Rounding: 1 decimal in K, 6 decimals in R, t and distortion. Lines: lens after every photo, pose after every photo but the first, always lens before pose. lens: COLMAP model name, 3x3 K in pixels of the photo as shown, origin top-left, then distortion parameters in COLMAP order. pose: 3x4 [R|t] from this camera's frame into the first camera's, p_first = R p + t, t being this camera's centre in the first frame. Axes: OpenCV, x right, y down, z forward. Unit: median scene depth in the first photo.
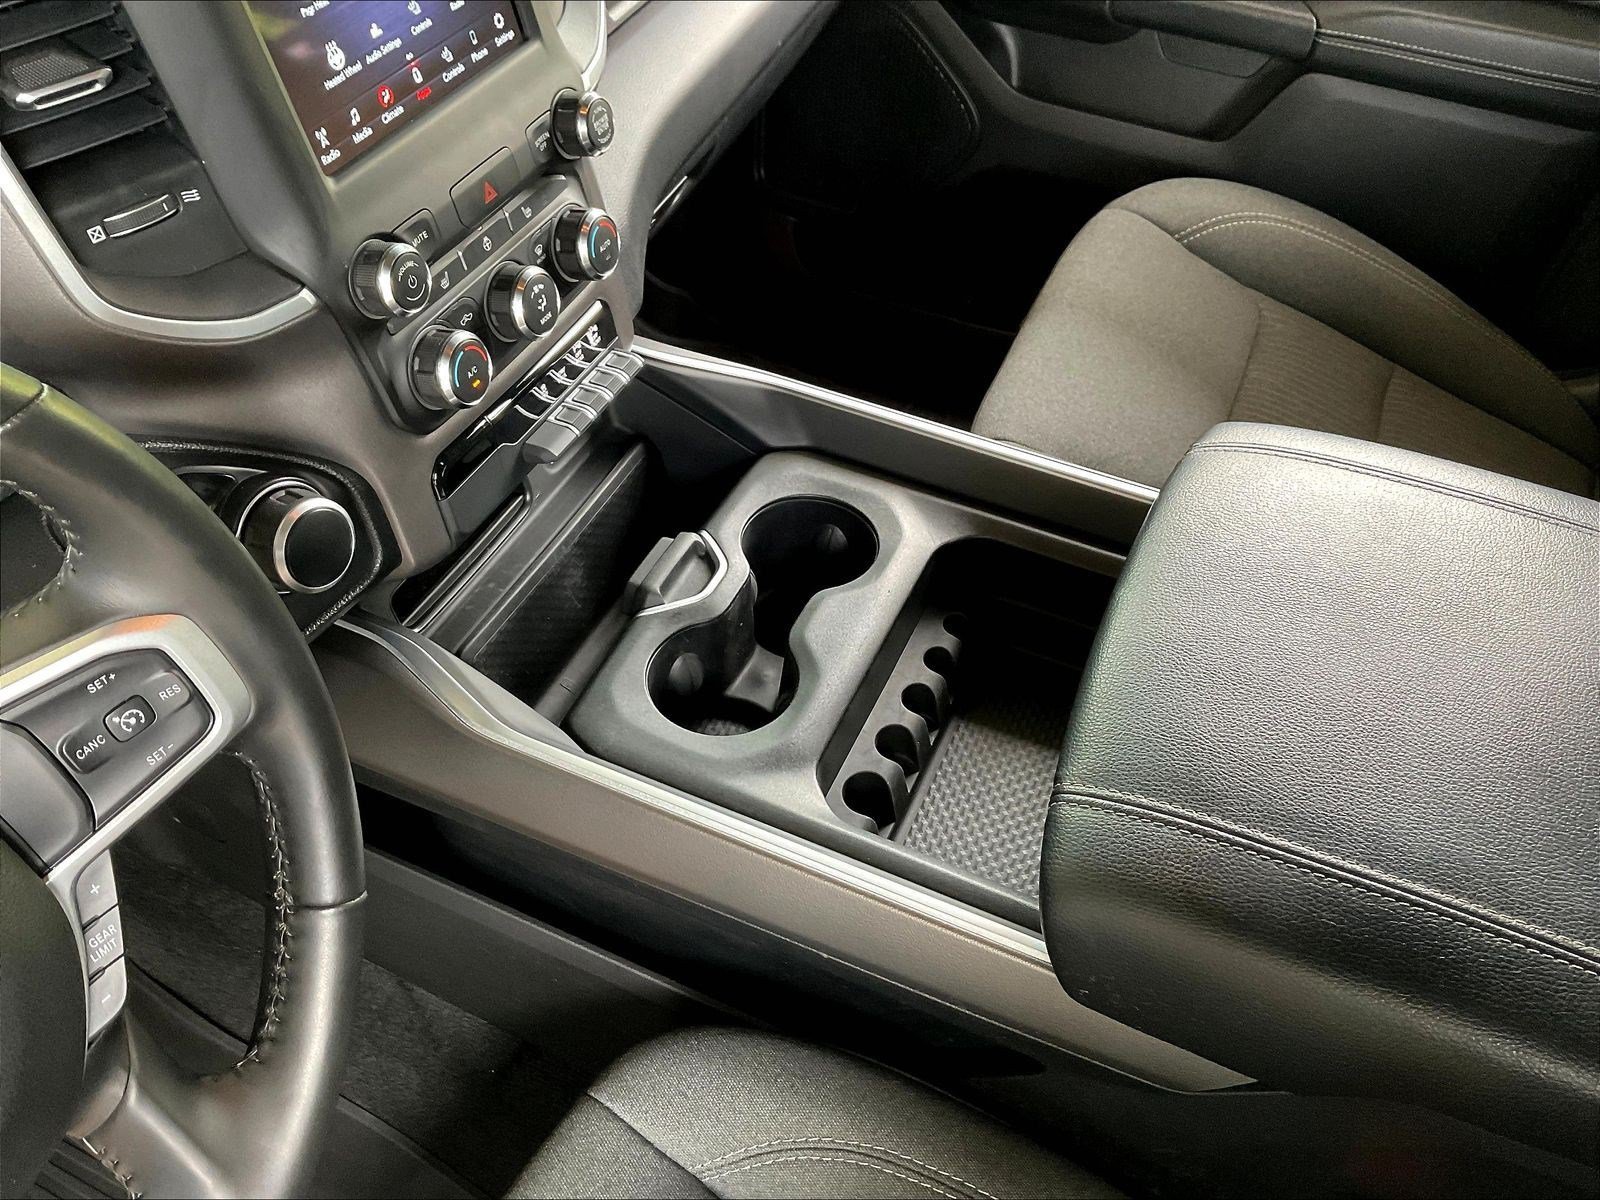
lens RADIAL K [[1362.7, 0, 789.4], [0, 1362.7, 606.4], [0, 0, 1]] dist [0.036975, -0.063724]
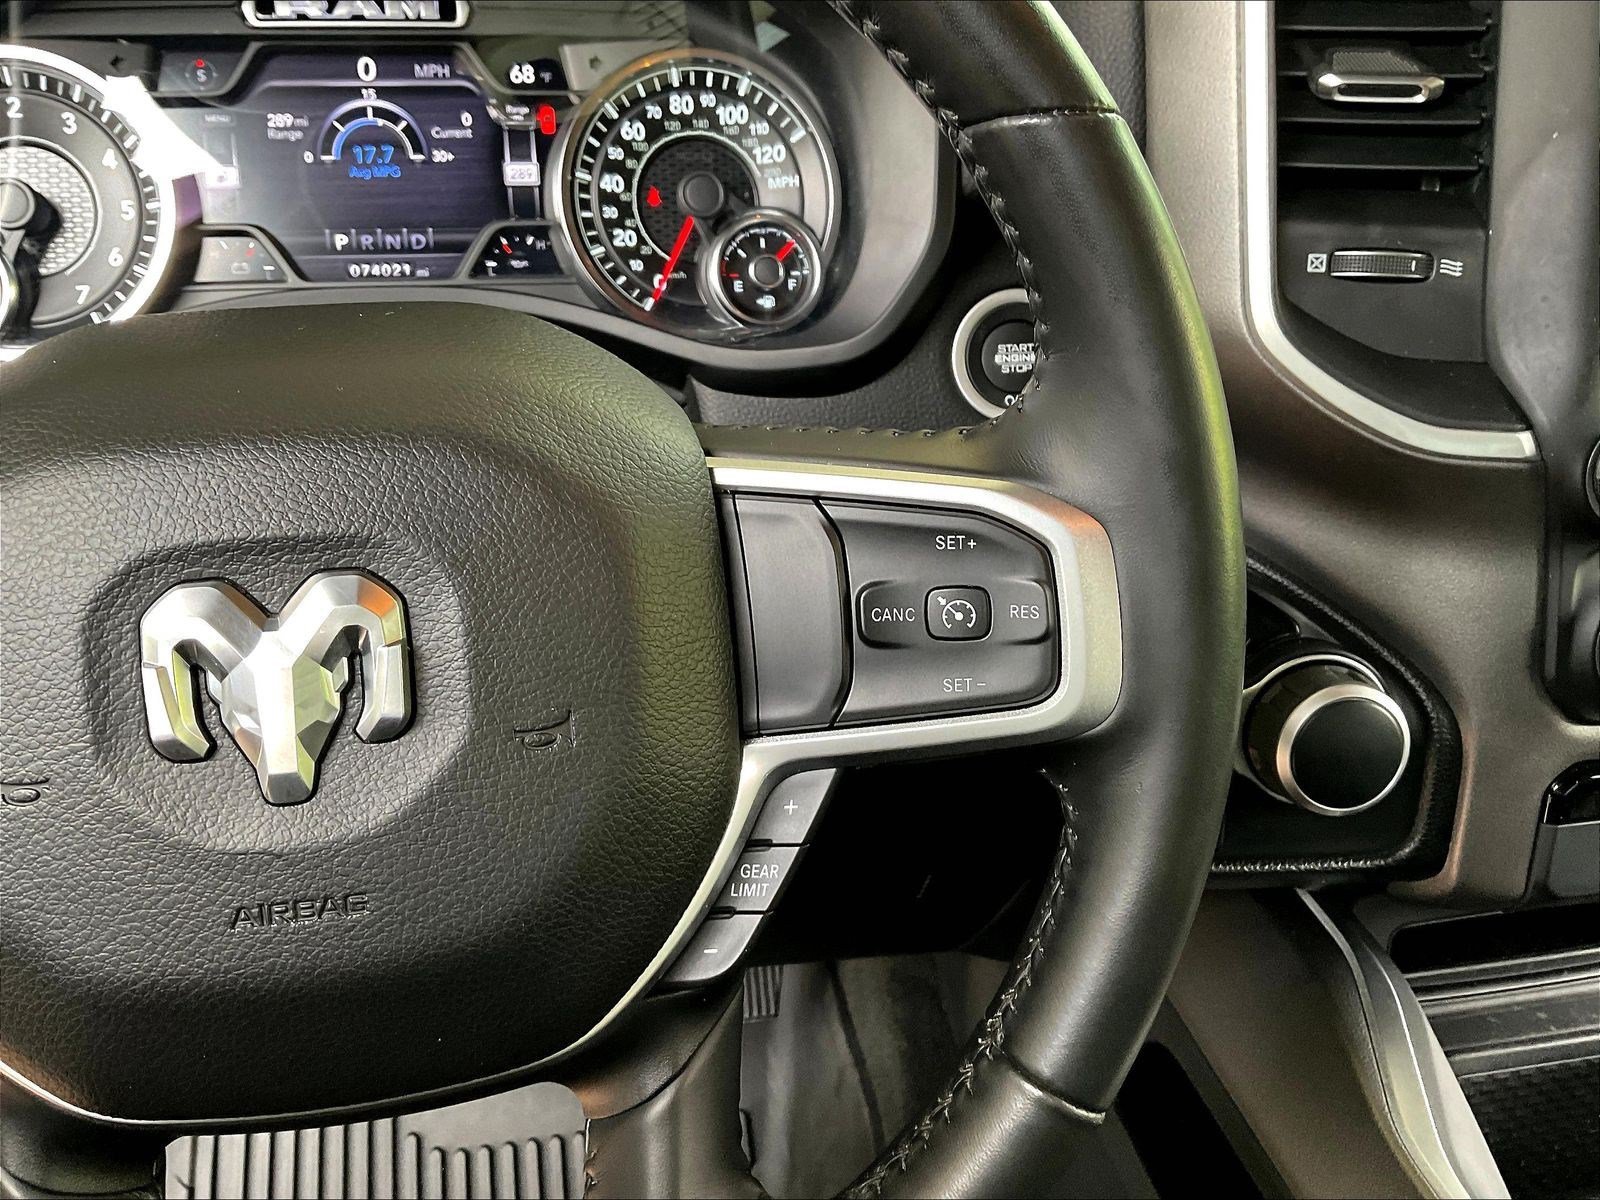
lens RADIAL K [[1362.7, 0, 788.1], [0, 1362.7, 614.3], [0, 0, 1]] dist [0.036975, -0.063724]
pose [[0.589699, 0.361476, -0.722212, -0.026910], [-0.576303, 0.814825, -0.062732, 0.115504], [0.565801, 0.453205, 0.688821, 0.321716]]
